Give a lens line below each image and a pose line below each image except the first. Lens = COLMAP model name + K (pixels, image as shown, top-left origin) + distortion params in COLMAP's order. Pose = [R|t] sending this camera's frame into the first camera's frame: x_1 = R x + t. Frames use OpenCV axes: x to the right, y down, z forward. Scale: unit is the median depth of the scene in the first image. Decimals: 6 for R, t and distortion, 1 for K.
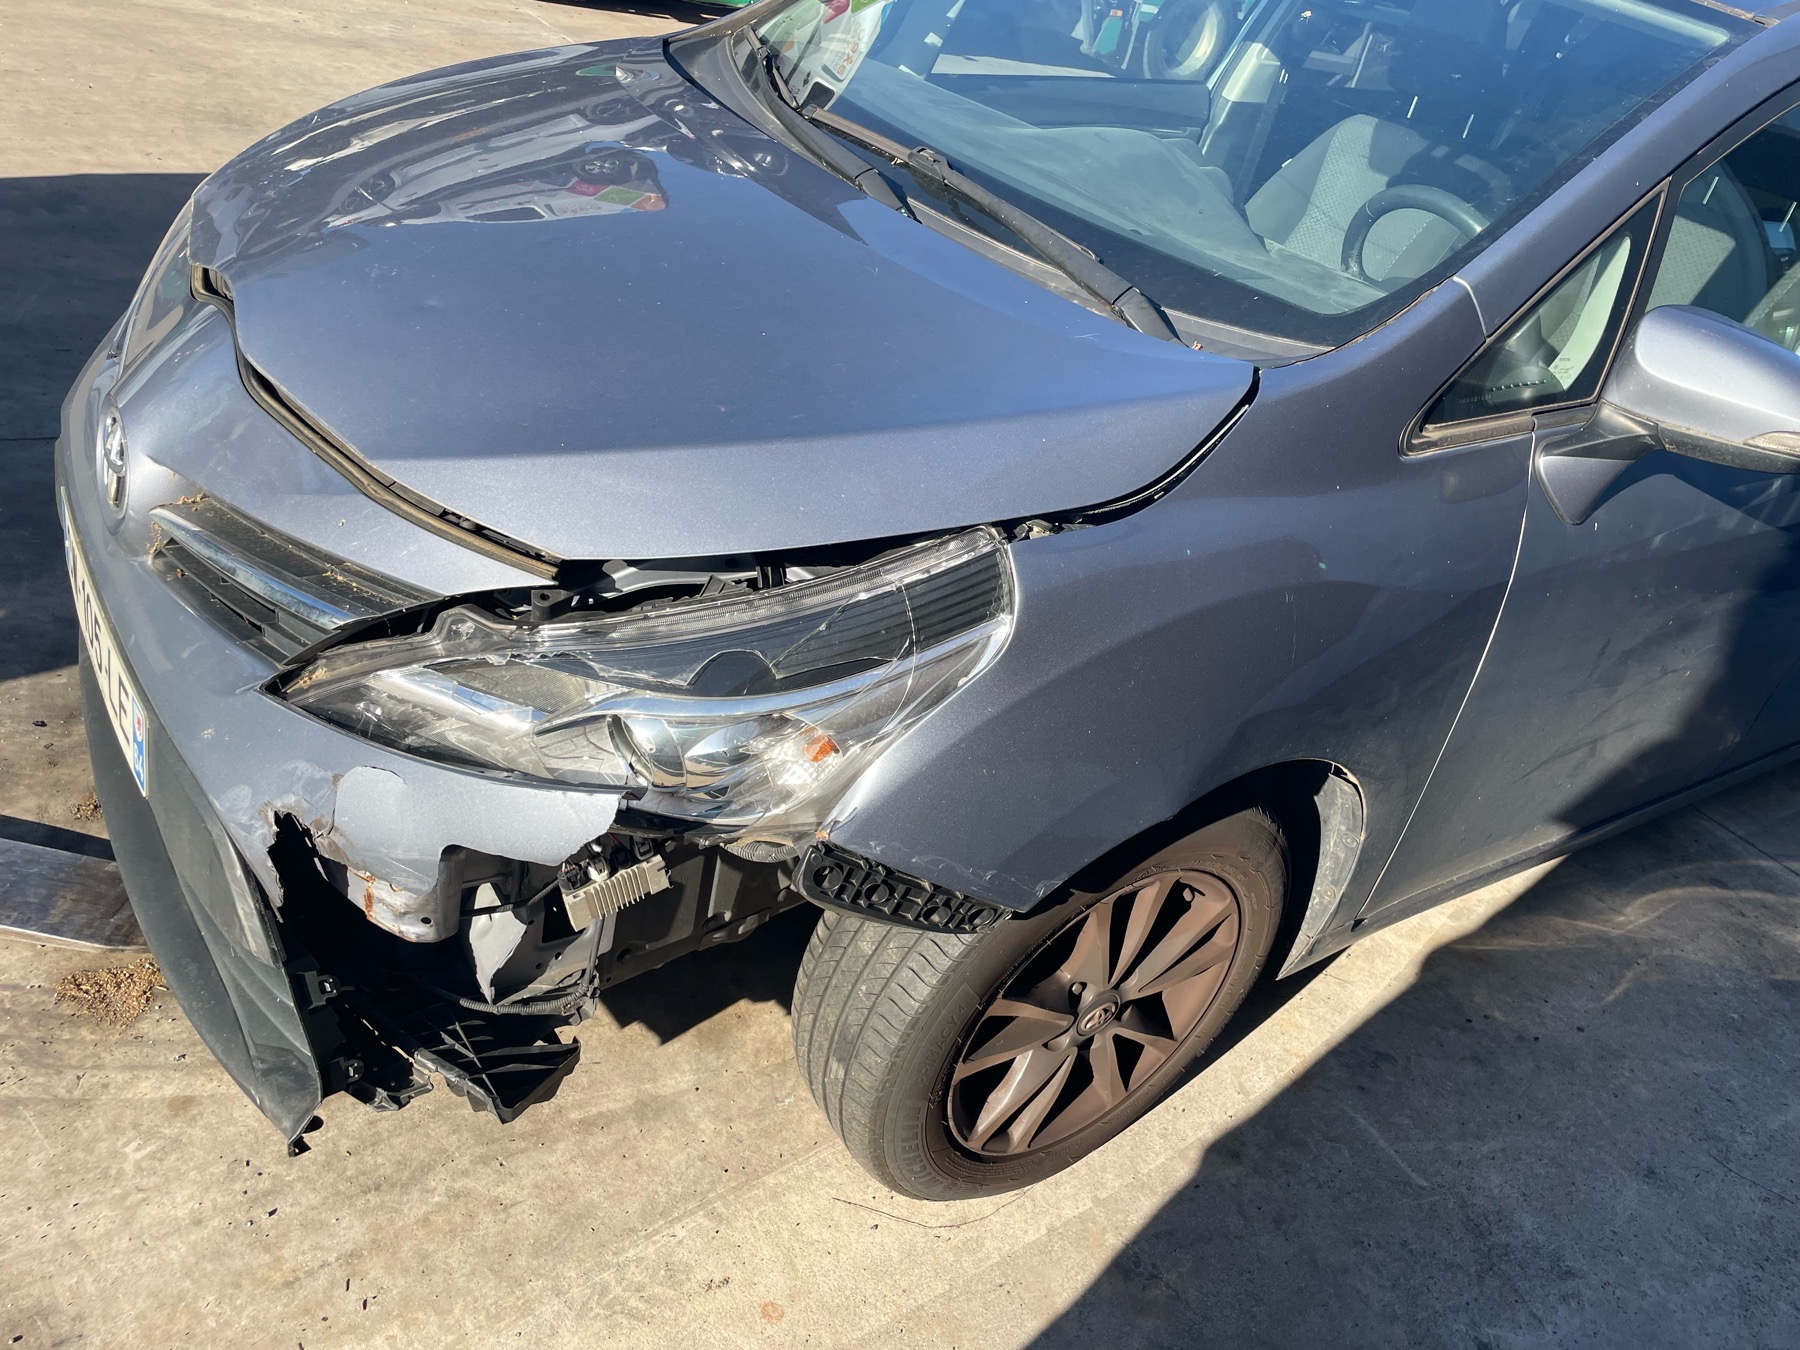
lens RADIAL K [[1366.2, 0, 912.7], [0, 1366.2, 669.6], [0, 0, 1]] dist [0.078212, -0.103532]
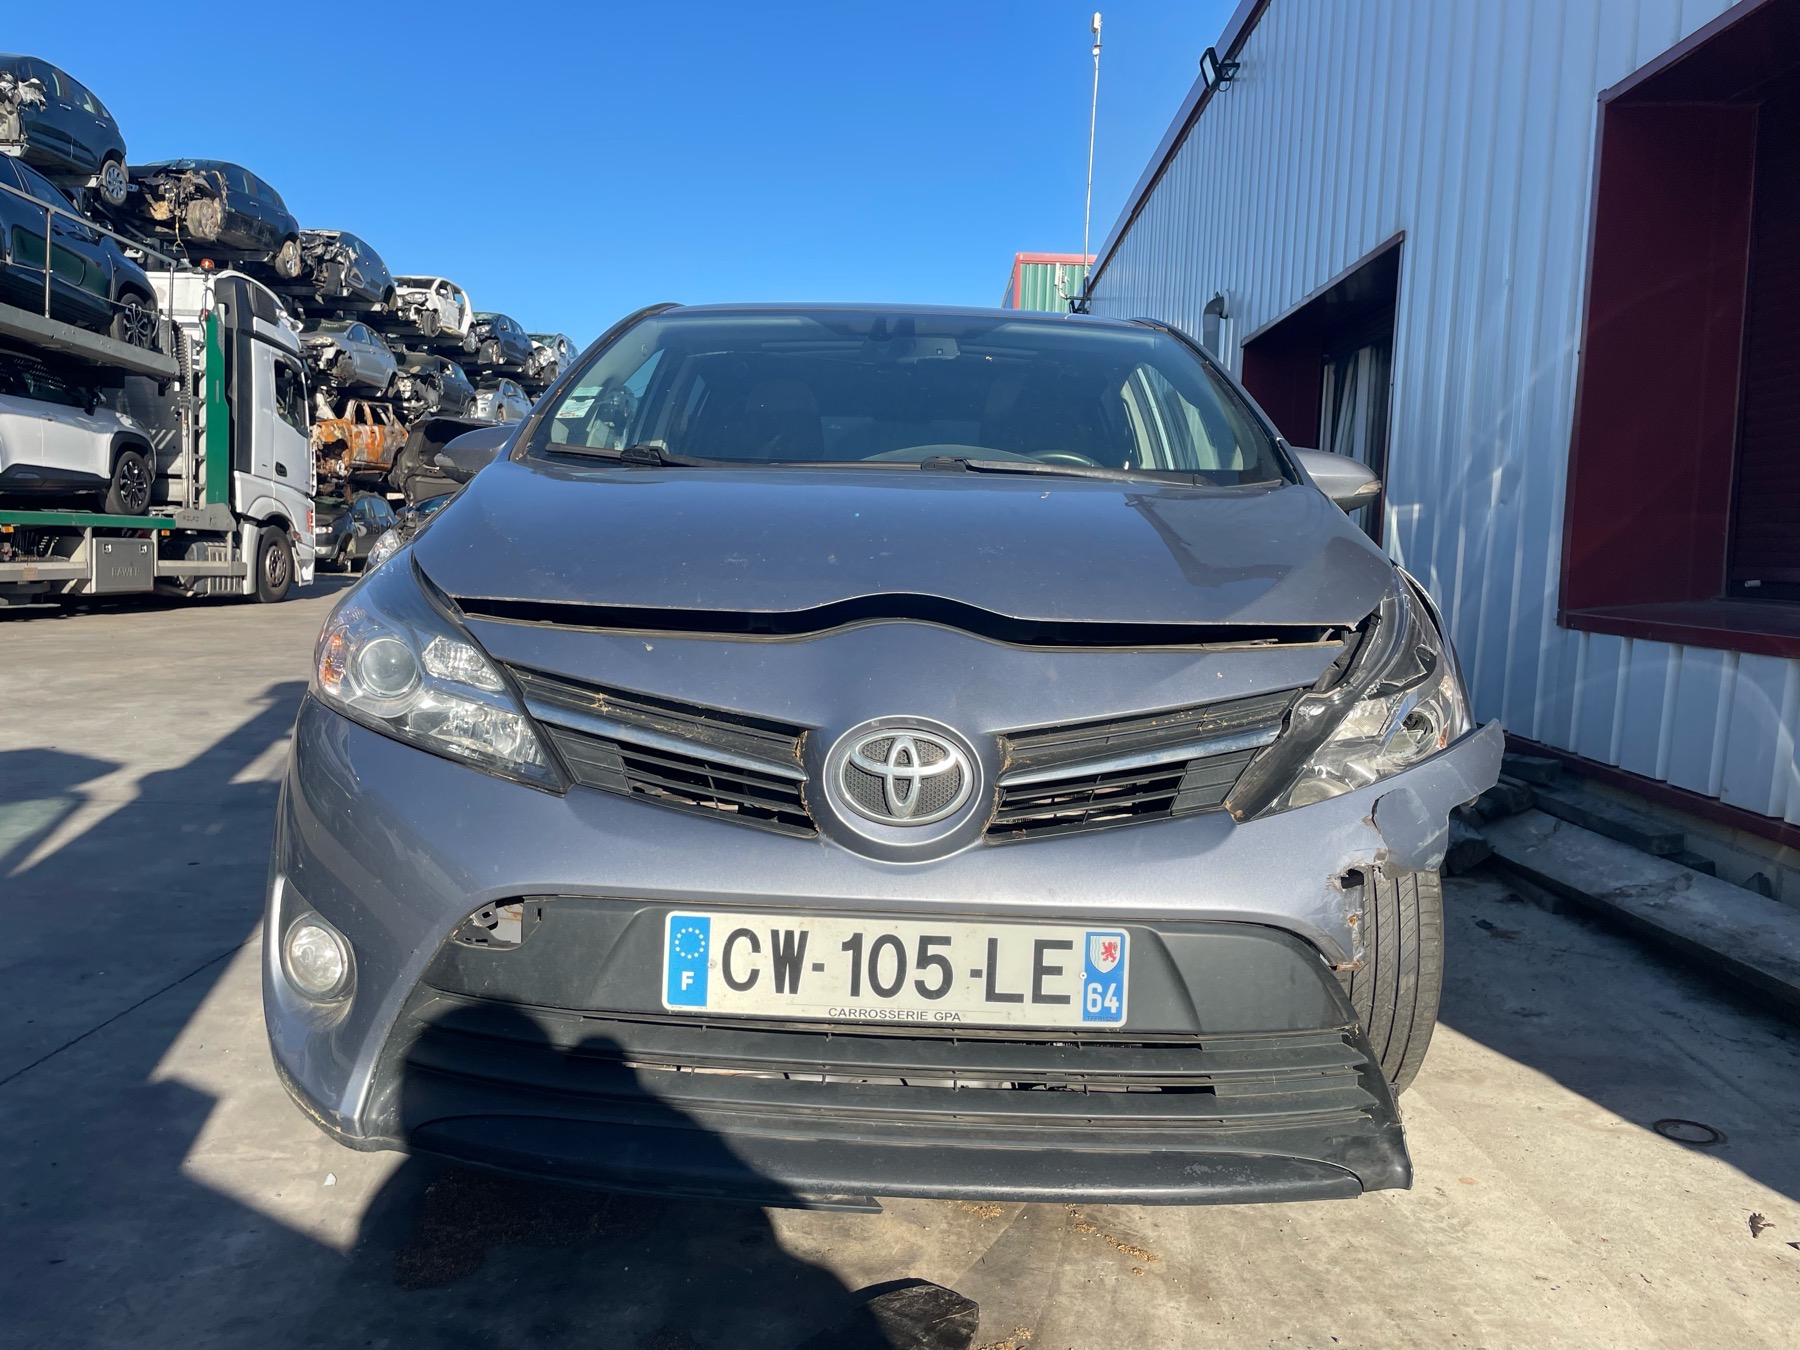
lens RADIAL K [[1376.3, 0, 900.0], [0, 1376.3, 675.0], [0, 0, 1]] dist [0.084131, -0.111694]
pose [[0.537695, -0.265631, 0.800203, -1.305002], [0.507893, 0.859602, -0.055929, -0.150822], [-0.673000, 0.436491, 0.597116, 0.338029]]
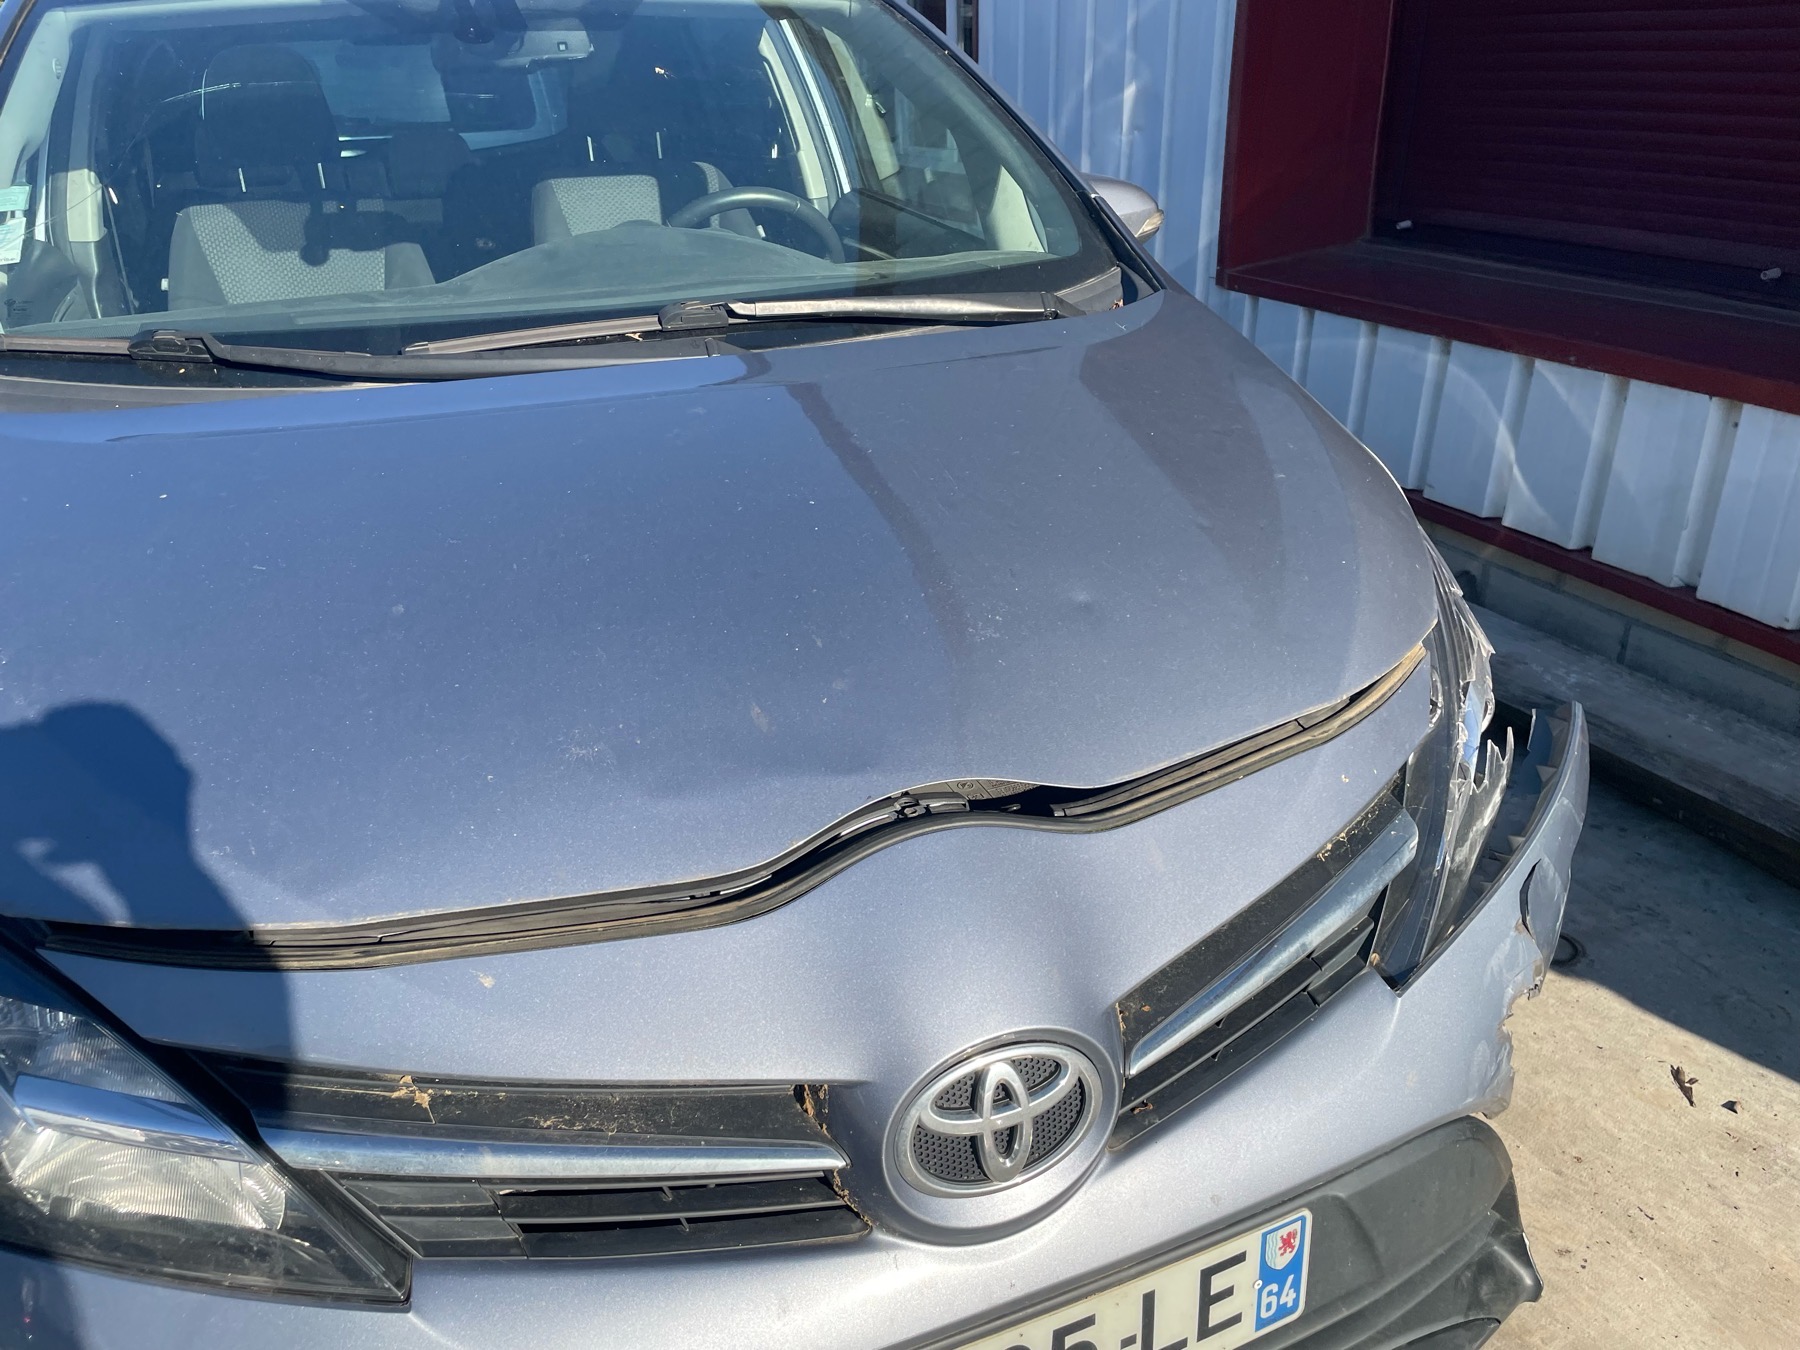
lens RADIAL K [[1351.7, 0, 894.3], [0, 1351.7, 686.4], [0, 0, 1]] dist [0.074644, -0.096476]
pose [[0.171826, -0.595035, 0.785118, -0.900957], [0.565553, 0.712135, 0.415948, -0.546580], [-0.806613, 0.372555, 0.458887, 0.647765]]
